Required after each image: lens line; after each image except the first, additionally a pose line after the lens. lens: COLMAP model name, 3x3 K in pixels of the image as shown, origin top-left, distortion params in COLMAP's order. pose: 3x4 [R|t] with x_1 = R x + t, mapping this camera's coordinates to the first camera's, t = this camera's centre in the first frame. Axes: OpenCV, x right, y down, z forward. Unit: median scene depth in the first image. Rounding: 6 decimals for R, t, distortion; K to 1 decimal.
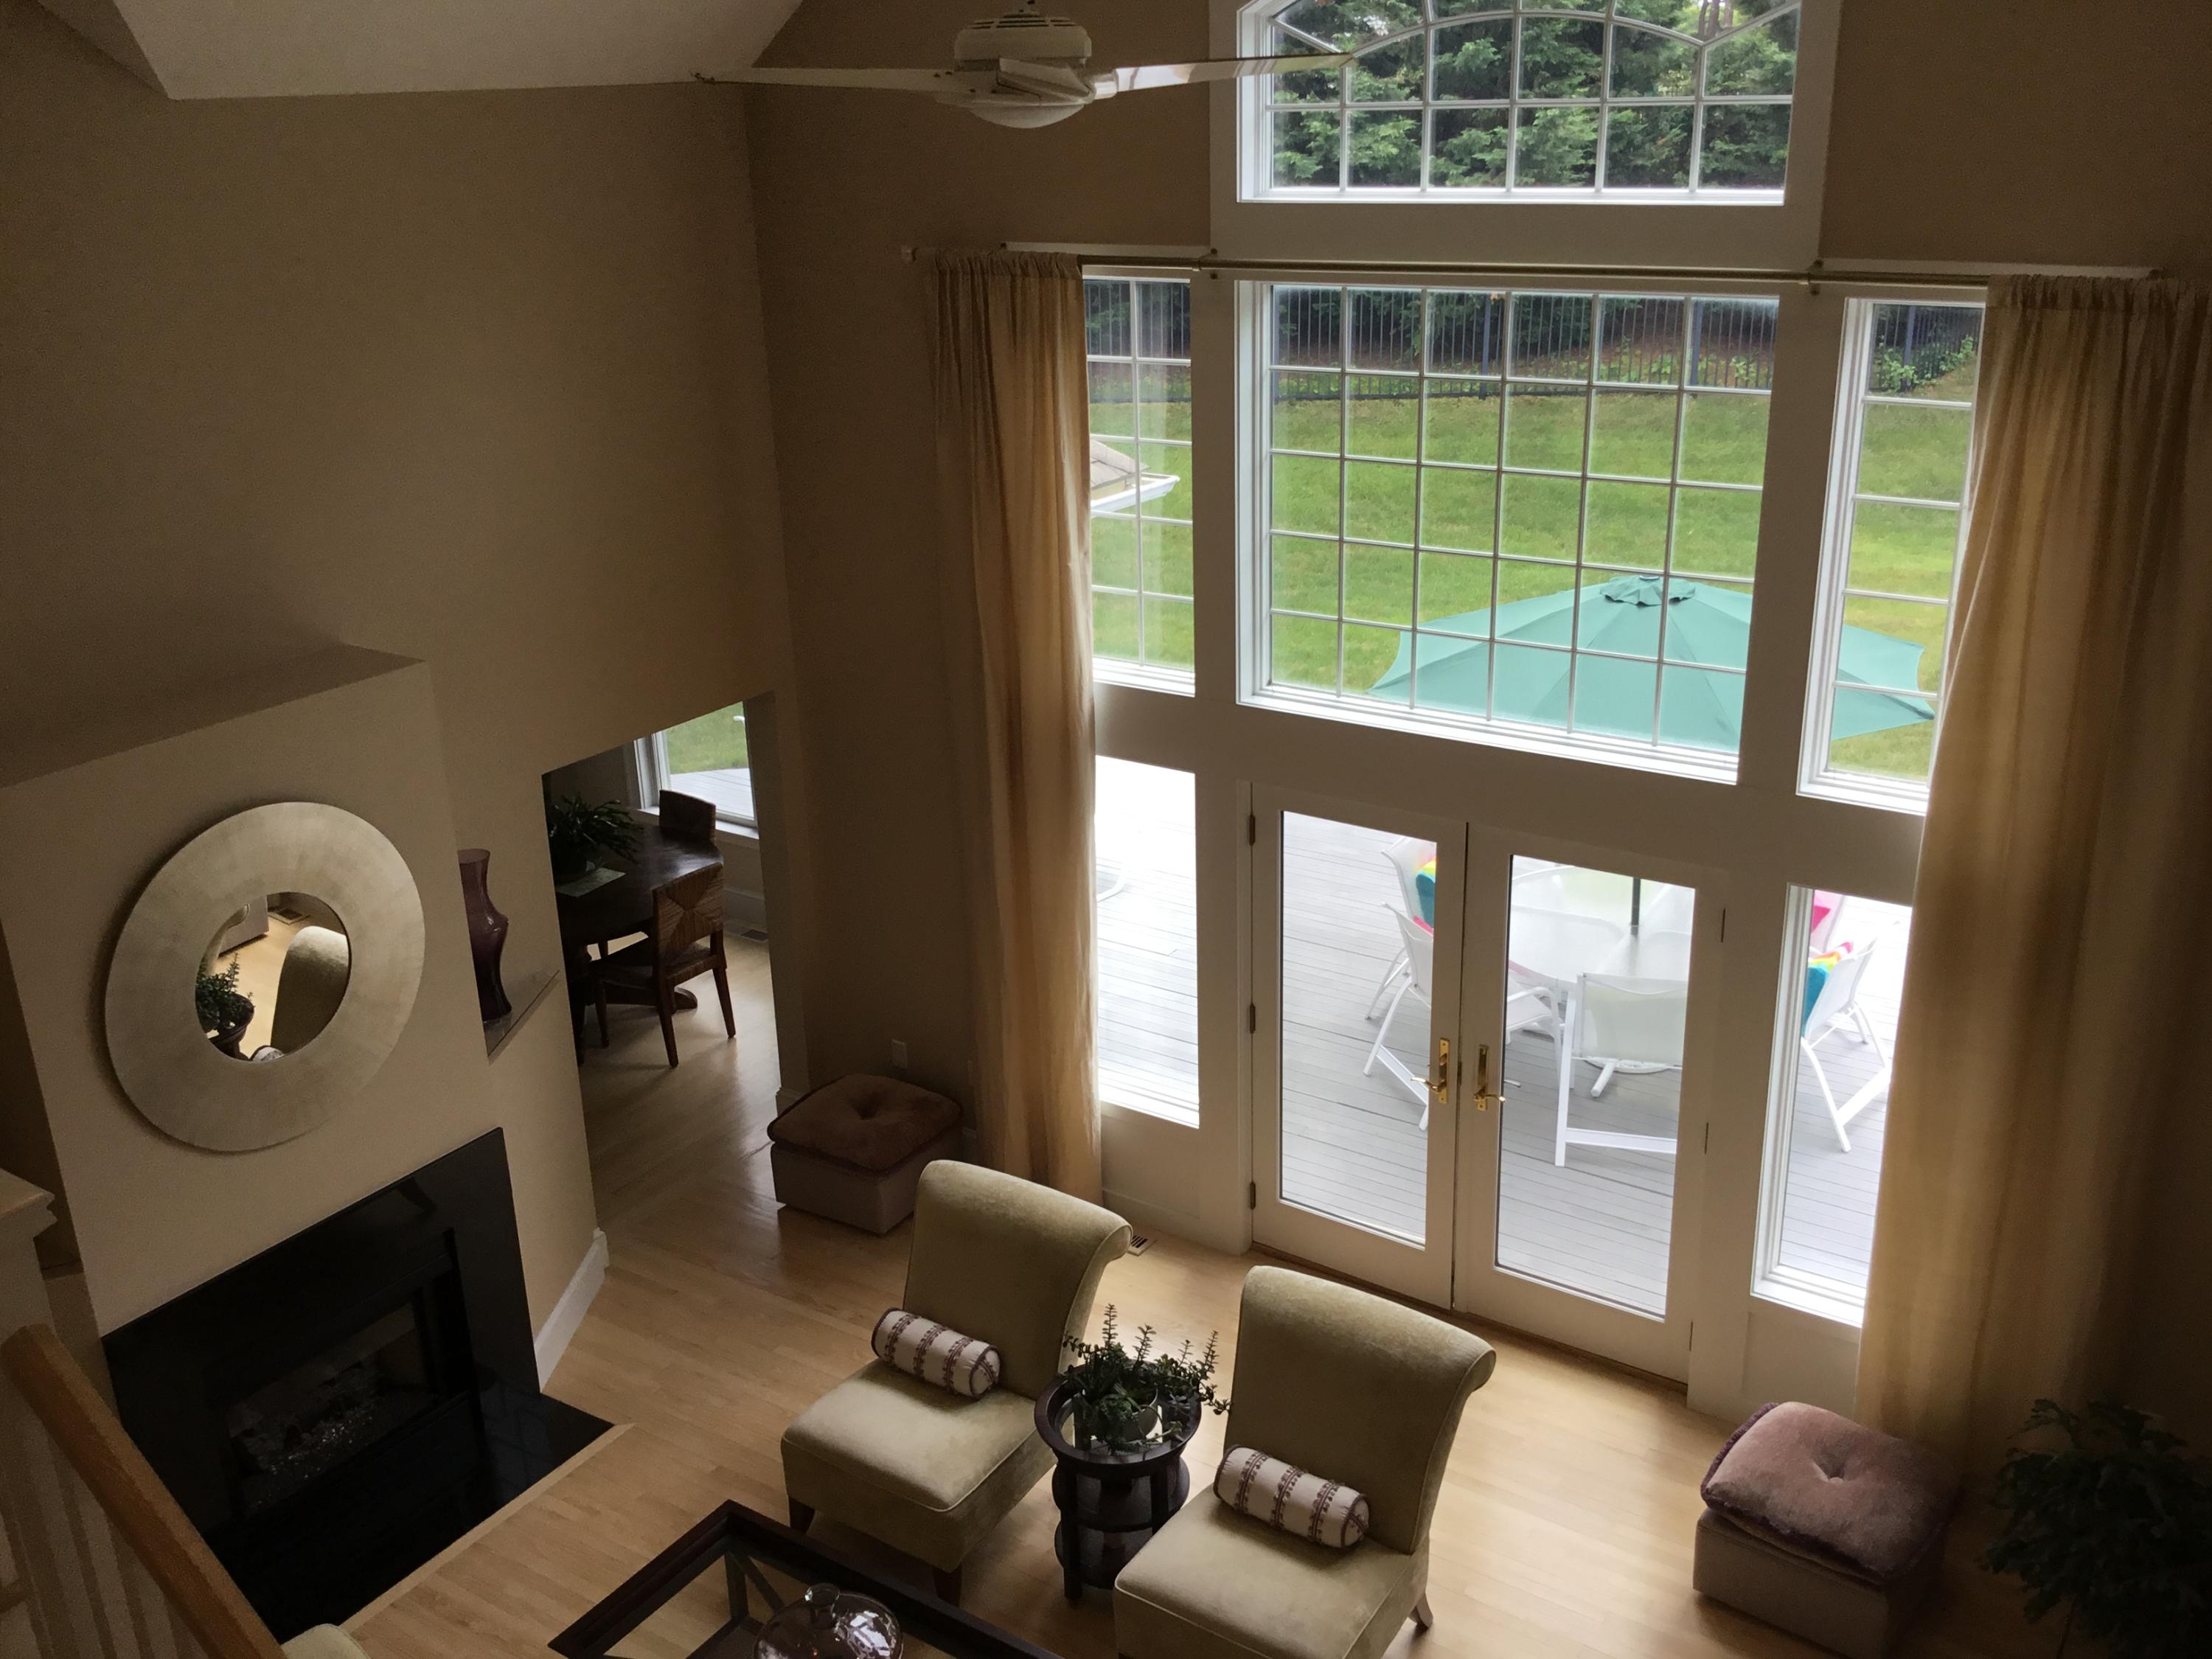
lens RADIAL K [[2023.2, 0, 1110.3], [0, 2023.2, 822.9], [0, 0, 1]] dist [0.123012, -0.253412]
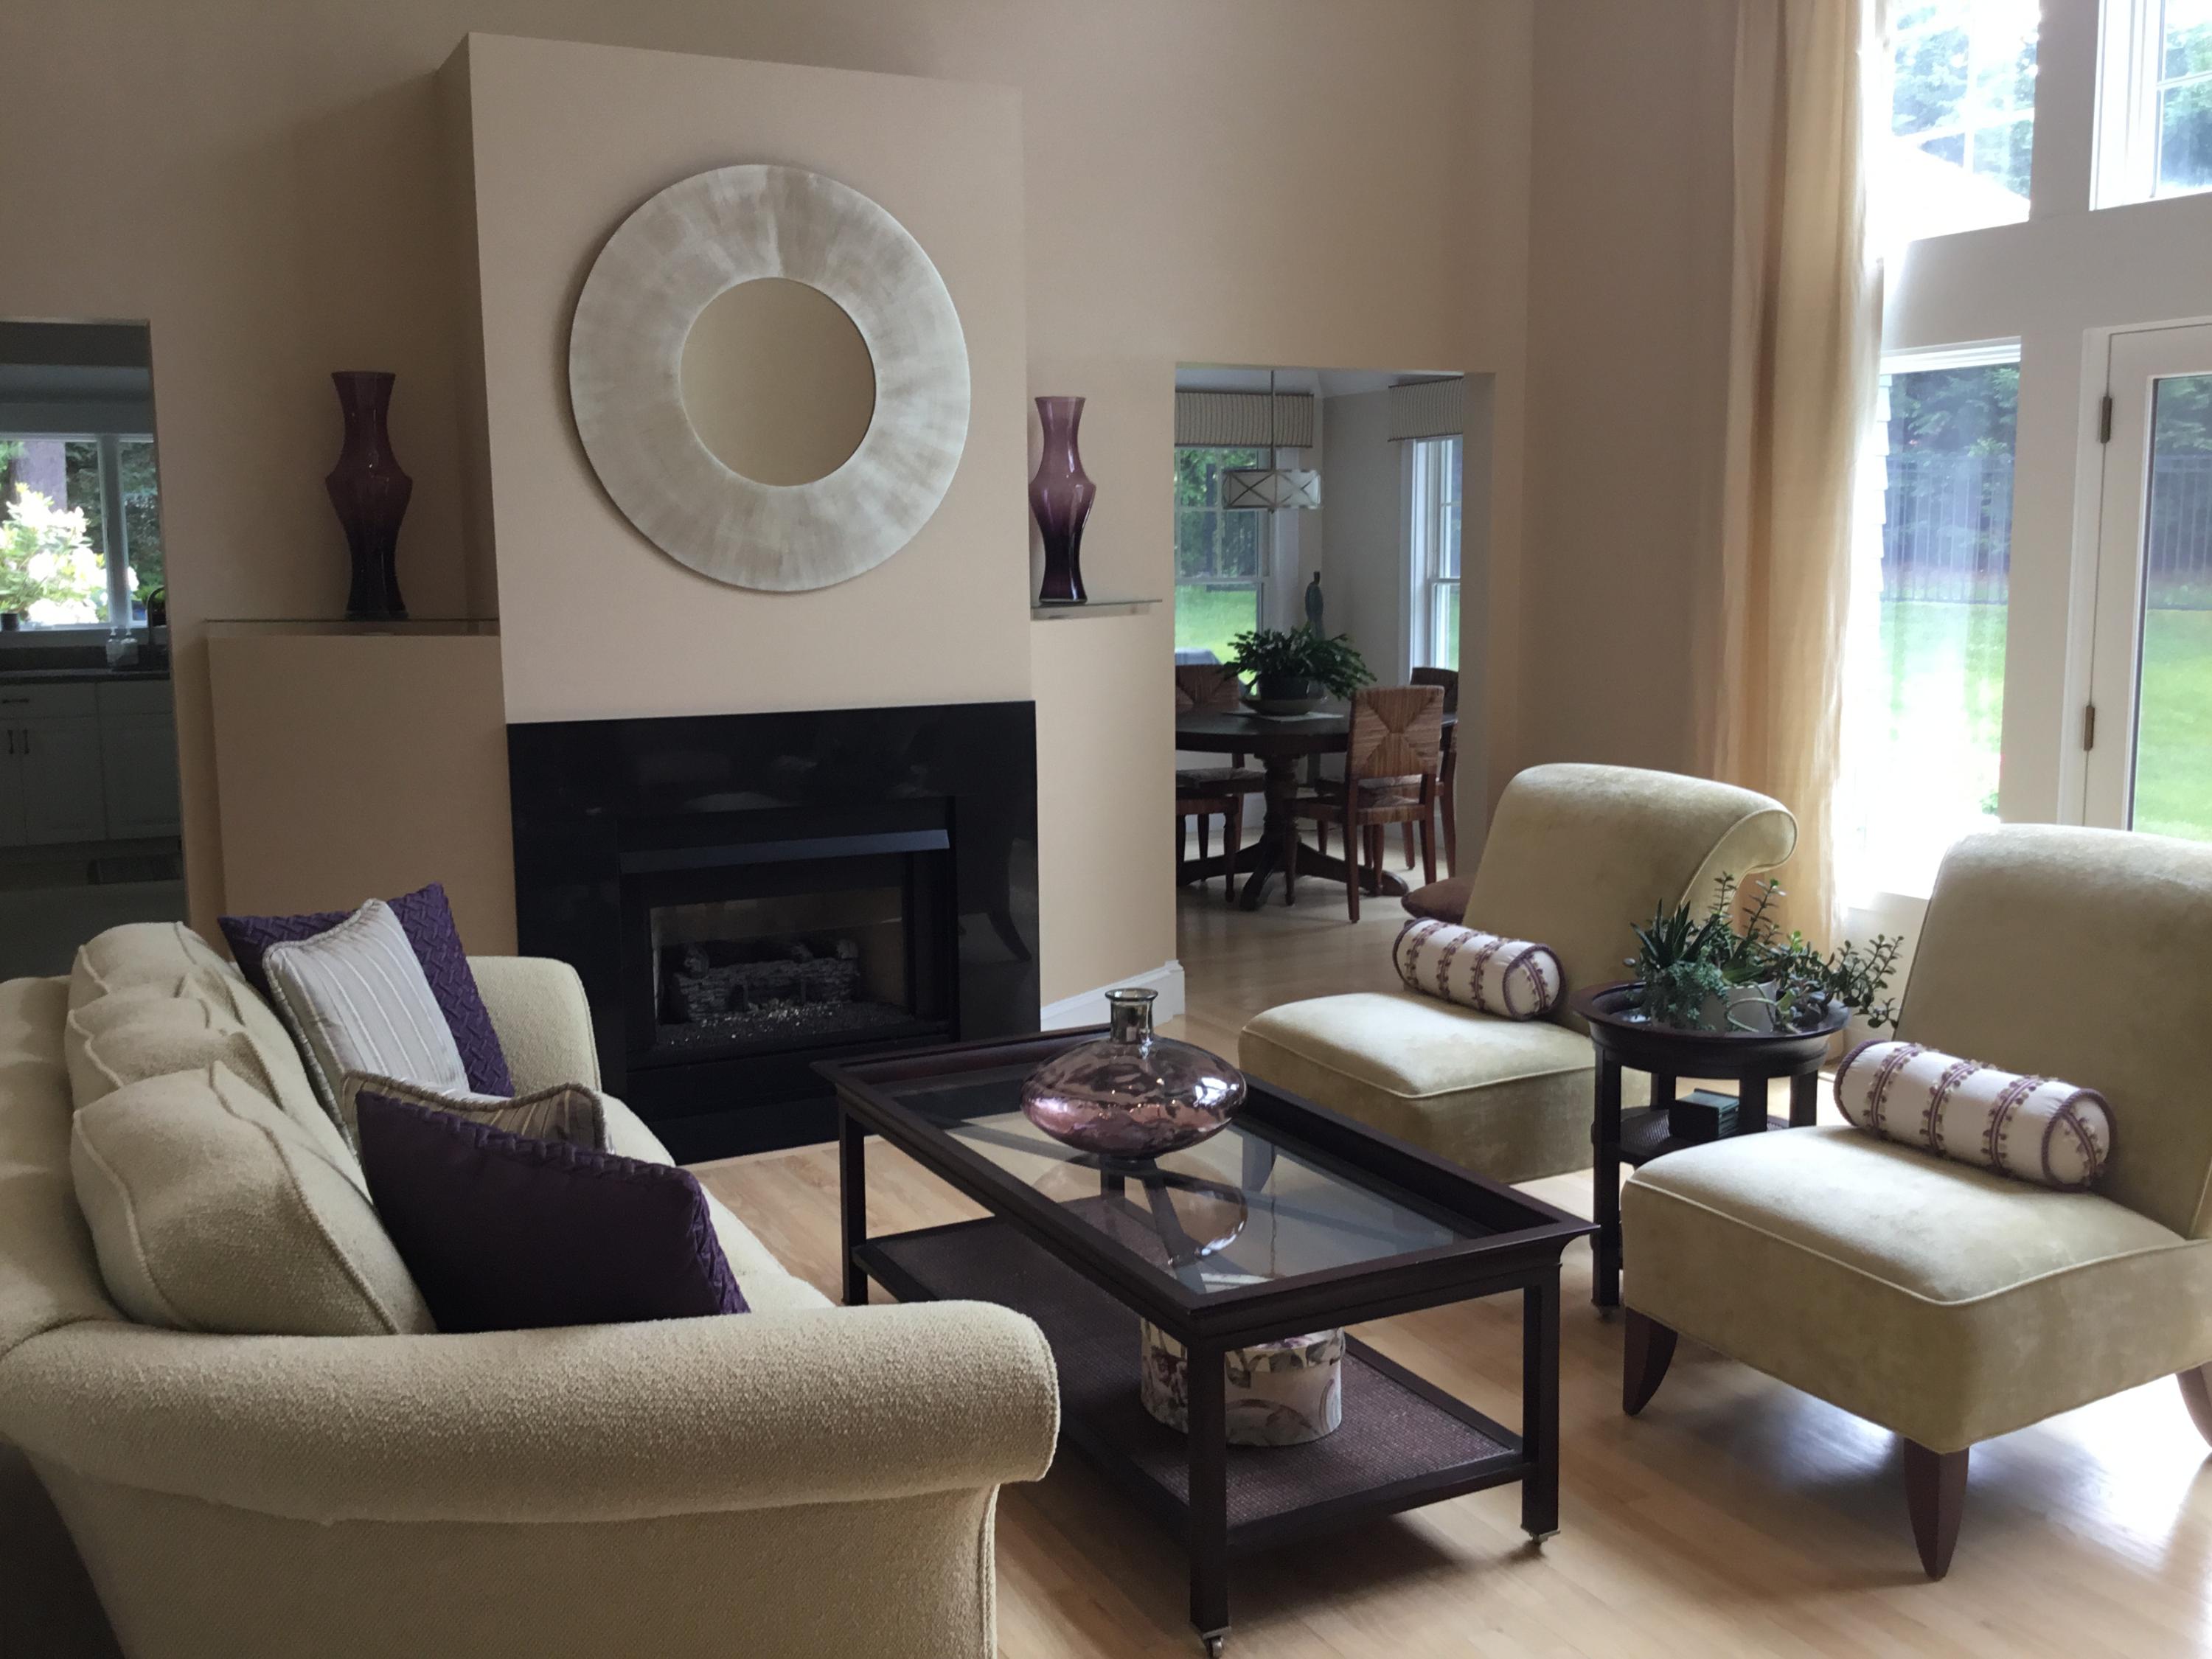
lens RADIAL K [[2023.2, 0, 1110.3], [0, 2023.2, 822.9], [0, 0, 1]] dist [0.123012, -0.253412]
pose [[0.879058, 0.081208, -0.469747, 0.117994], [-0.177592, 0.970241, -0.164604, 0.325792], [0.442400, 0.228119, 0.867320, 0.314362]]
